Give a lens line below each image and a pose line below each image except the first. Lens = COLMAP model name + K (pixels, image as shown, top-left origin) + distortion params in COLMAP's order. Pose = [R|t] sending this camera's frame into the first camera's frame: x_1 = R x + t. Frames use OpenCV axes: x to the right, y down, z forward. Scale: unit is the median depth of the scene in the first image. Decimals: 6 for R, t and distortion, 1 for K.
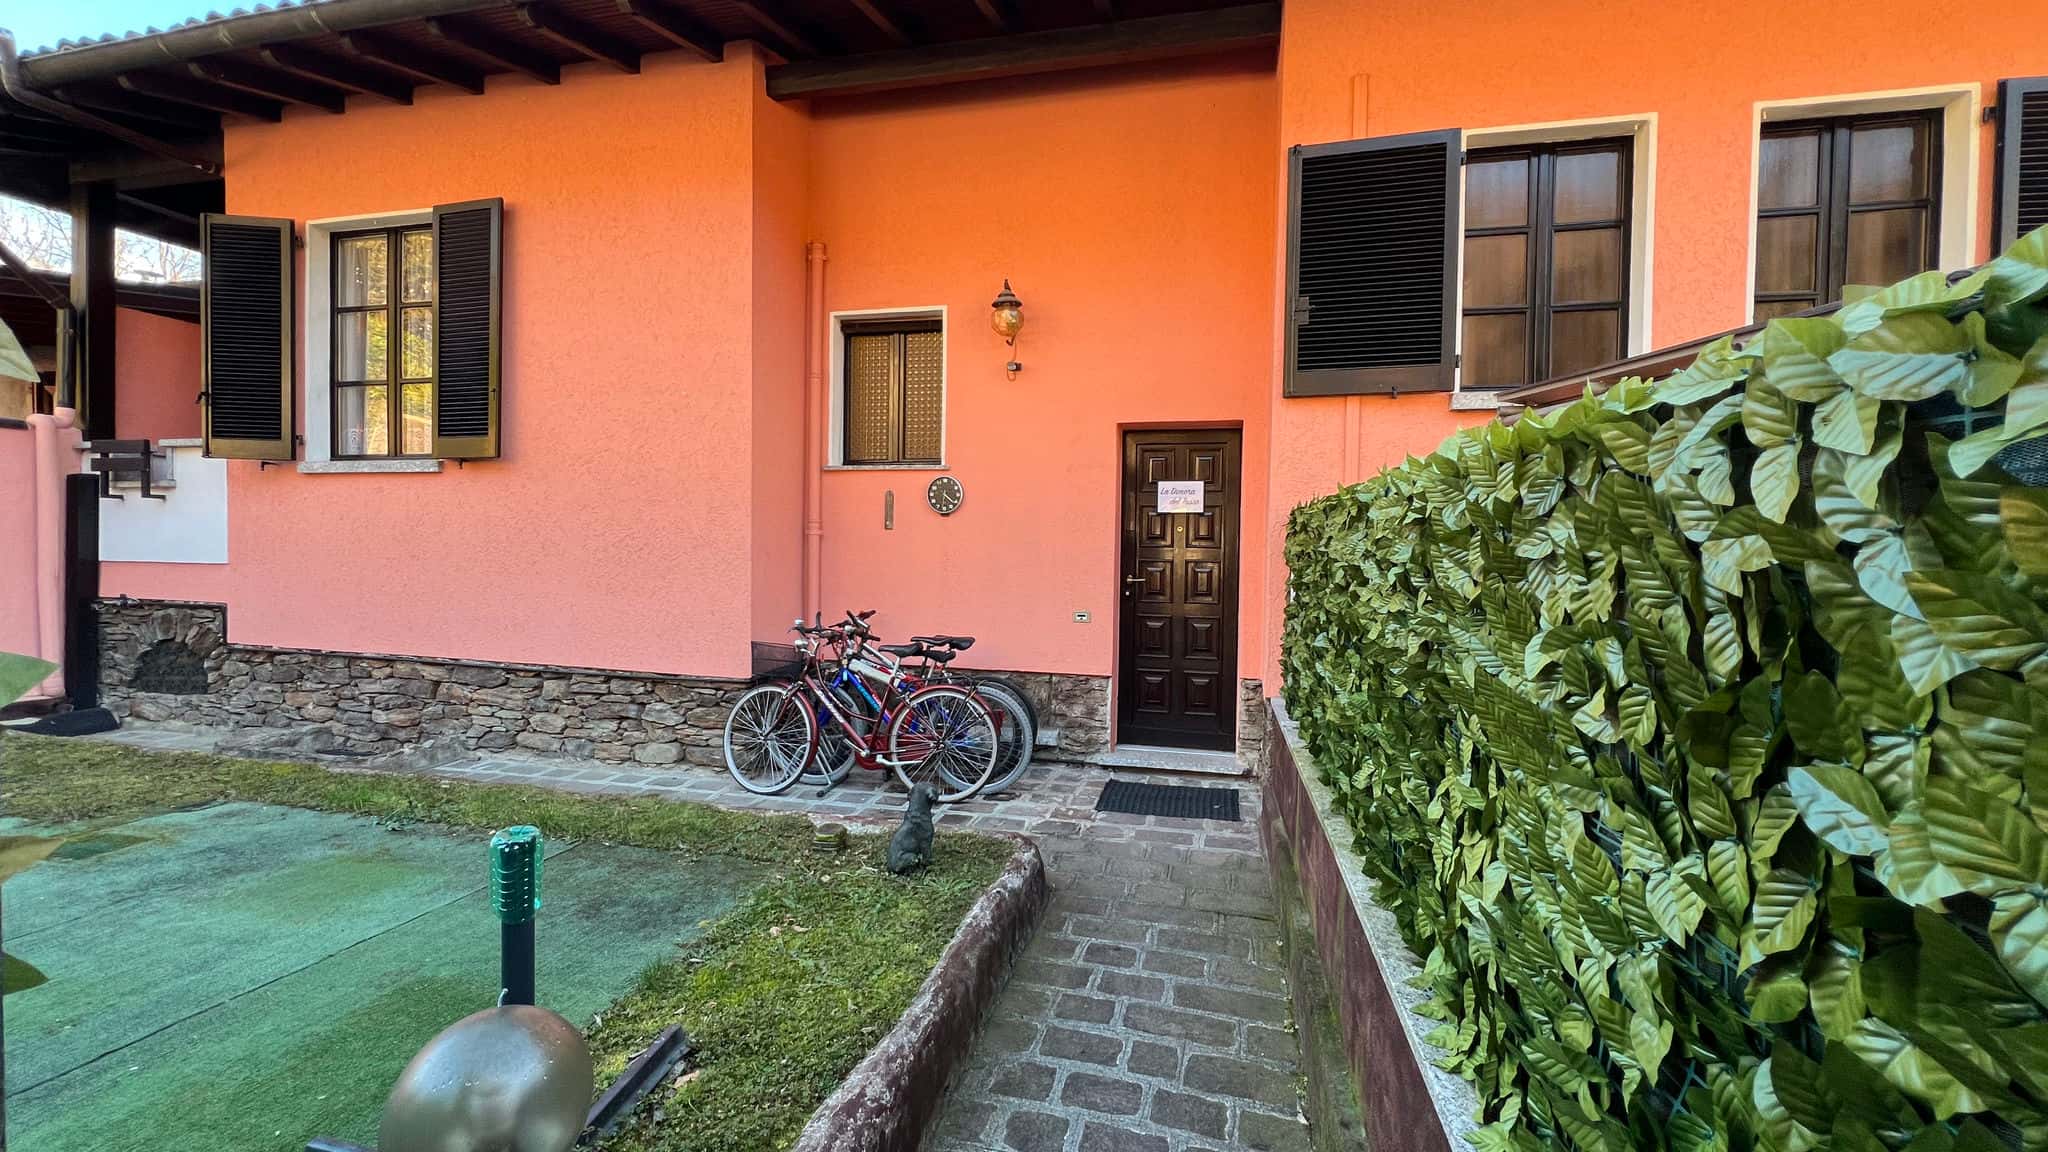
lens RADIAL K [[824.1, 0, 1020.8], [0, 824.1, 569.7], [0, 0, 1]] dist [-0.002762, 0.000284]
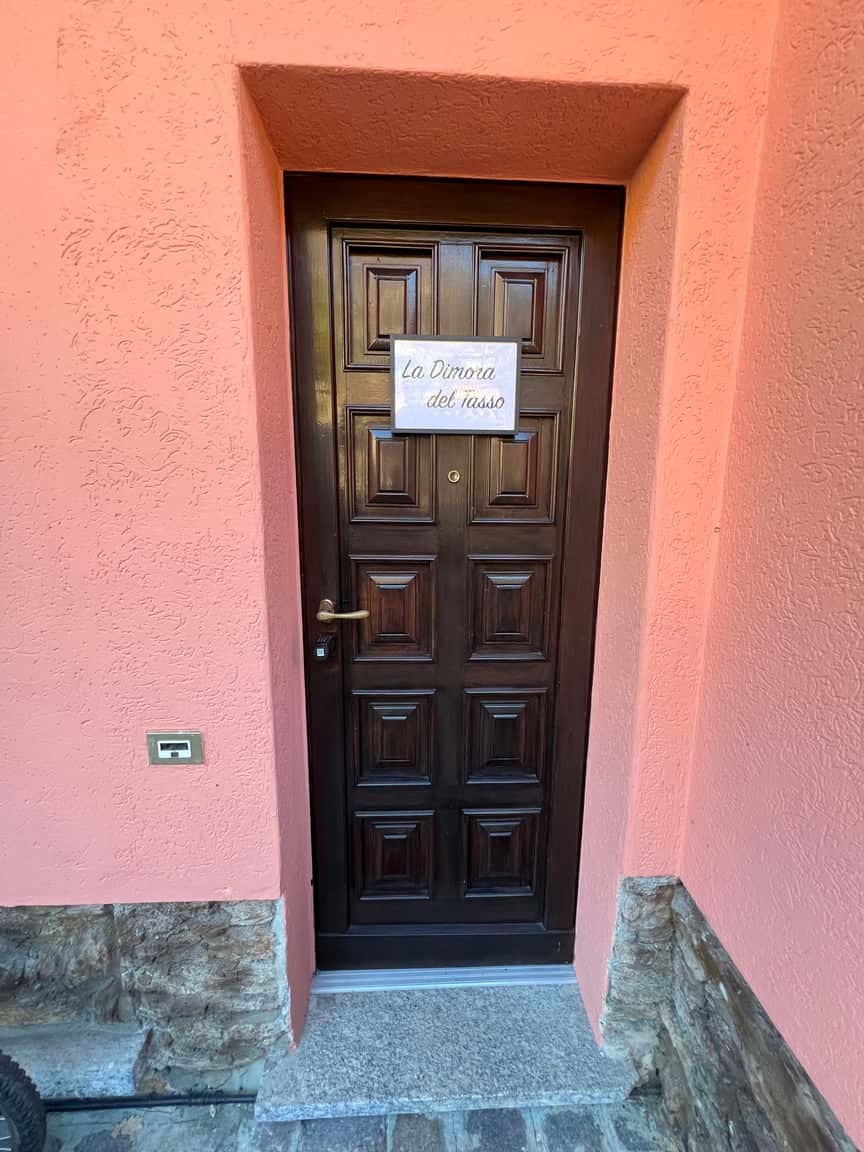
lens RADIAL K [[460.8, 0, 432.0], [0, 460.8, 576.0], [0, 0, 1]] dist [-0.001718, -0.000077]
pose [[0.961131, -0.052383, 0.271077, 0.132744], [0.011215, 0.988433, 0.151240, -0.038765], [-0.275864, -0.142322, 0.950602, 0.855823]]
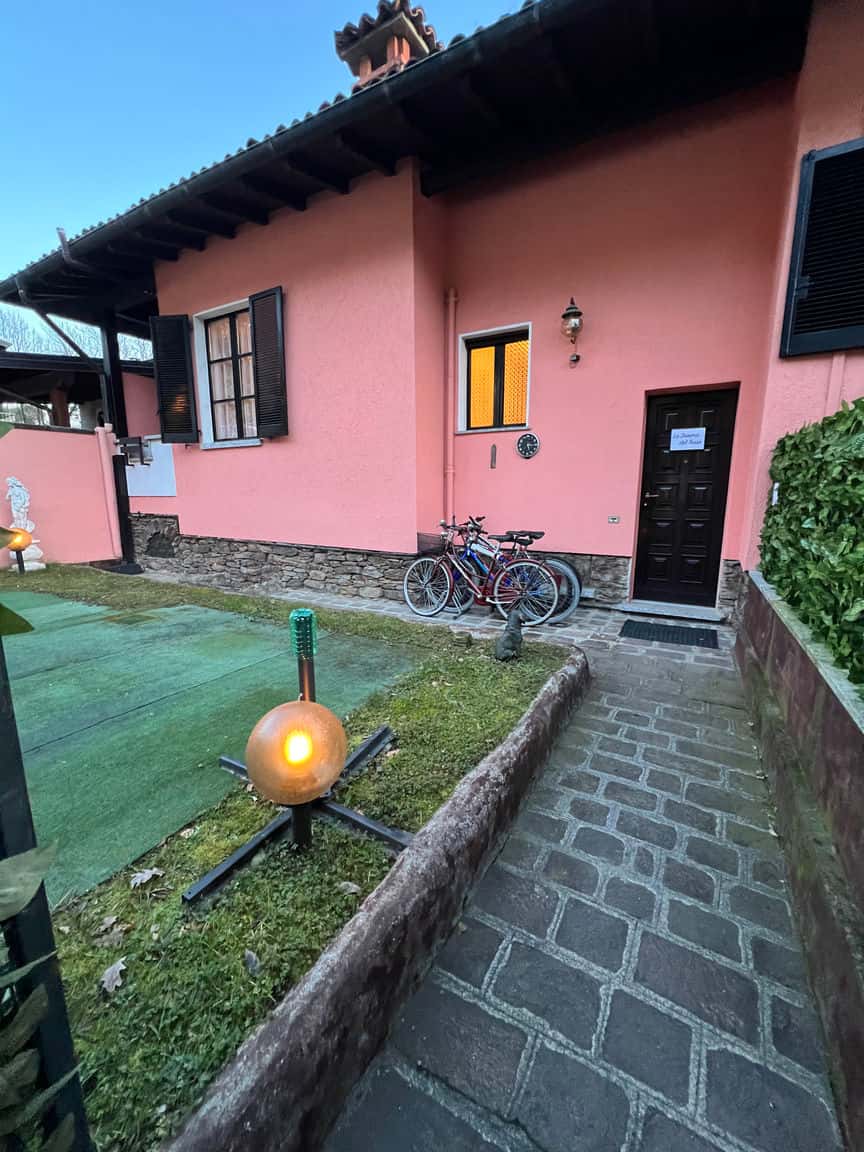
lens RADIAL K [[460.8, 0, 432.0], [0, 460.8, 576.0], [0, 0, 1]] dist [-0.001718, -0.000077]
pose [[0.962356, 0.031215, -0.269995, -0.021738], [0.010274, 0.988495, 0.150906, 0.028875], [0.271599, -0.147999, 0.950963, 0.040294]]
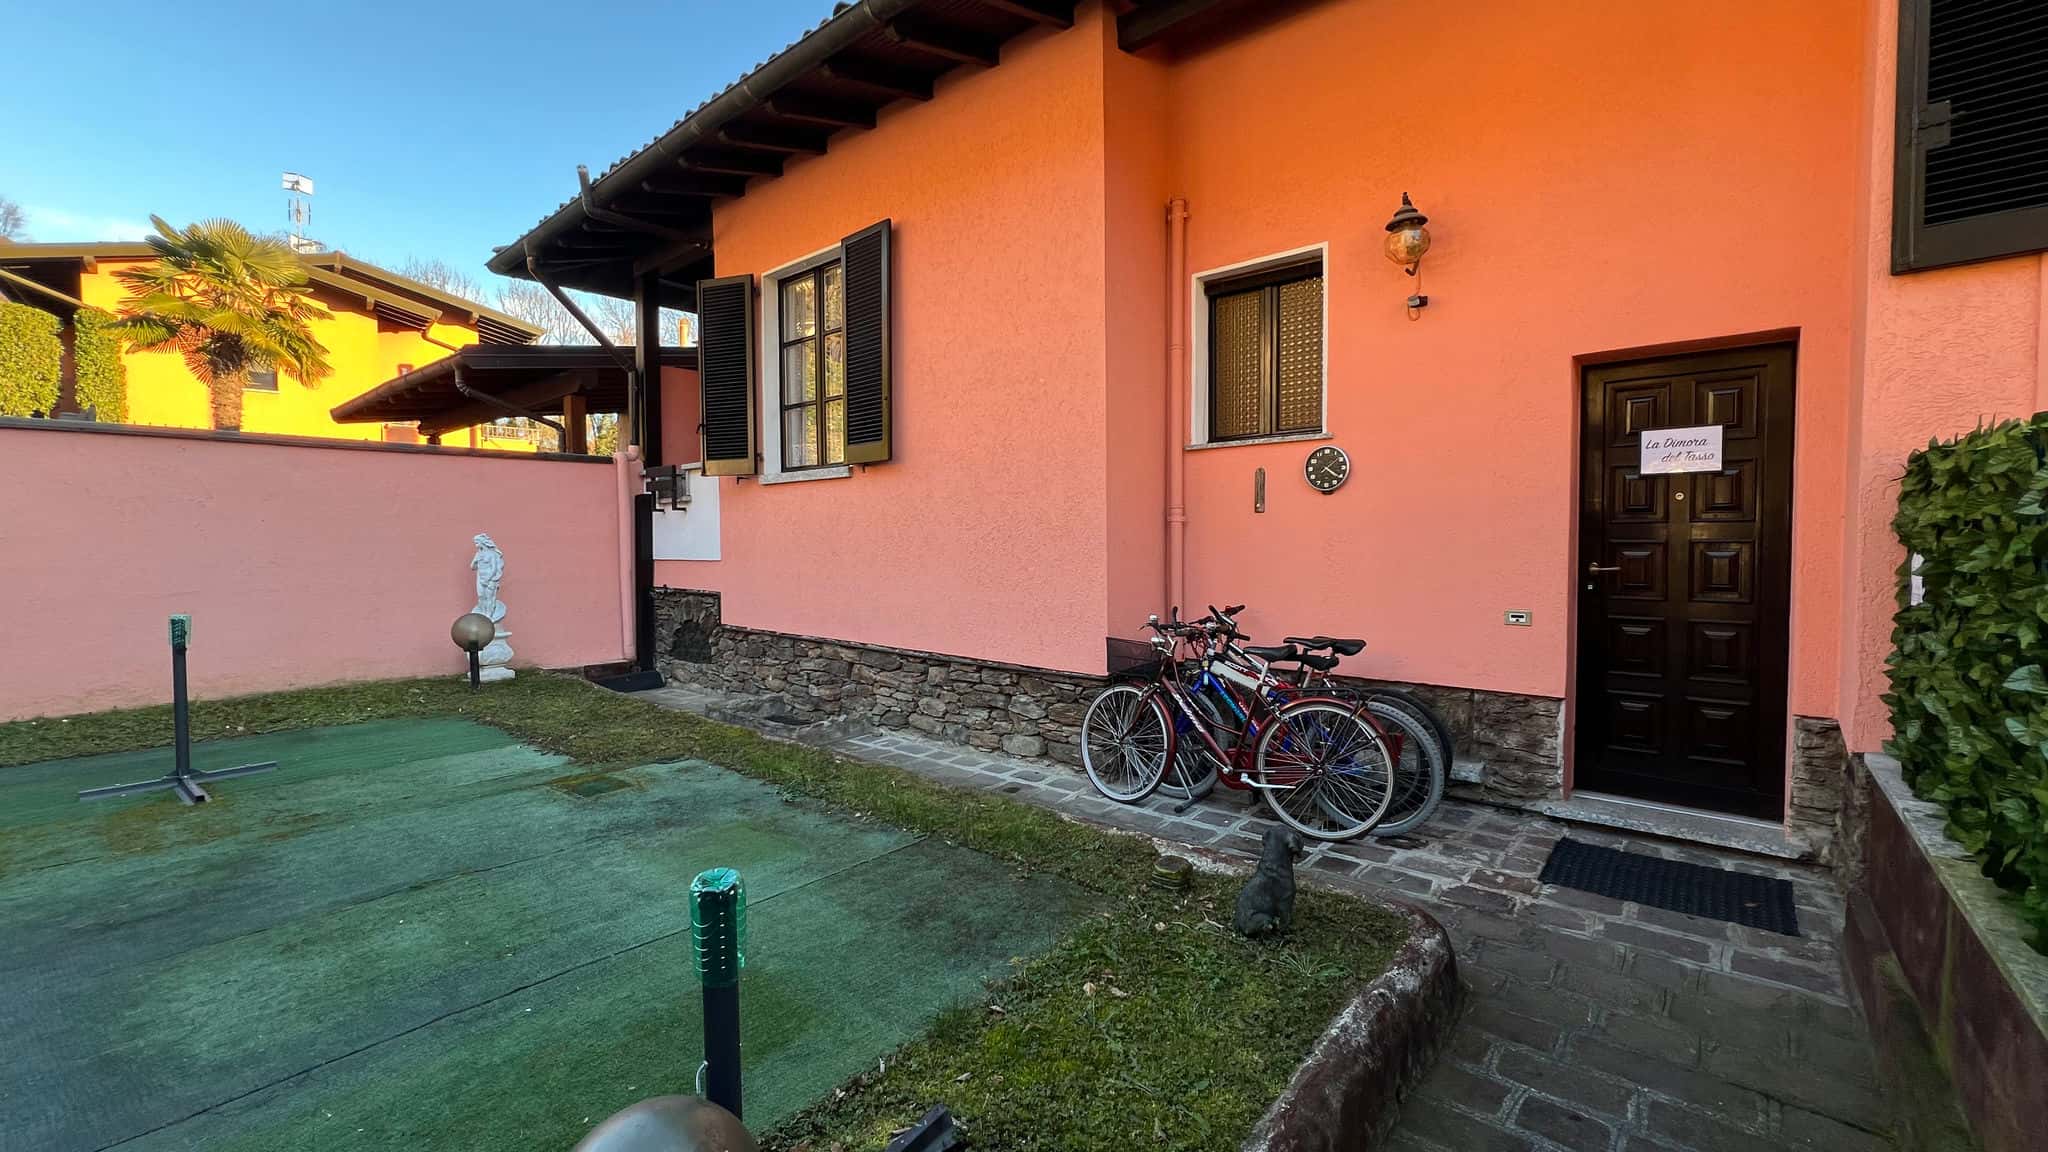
lens RADIAL K [[818.3, 0, 1020.4], [0, 818.3, 572.9], [0, 0, 1]] dist [-0.001721, 0.000078]
pose [[0.887866, -0.004180, -0.460082, 0.014660], [0.011673, 0.999842, 0.013442, 0.000250], [0.459953, -0.017306, 0.887774, 0.127572]]
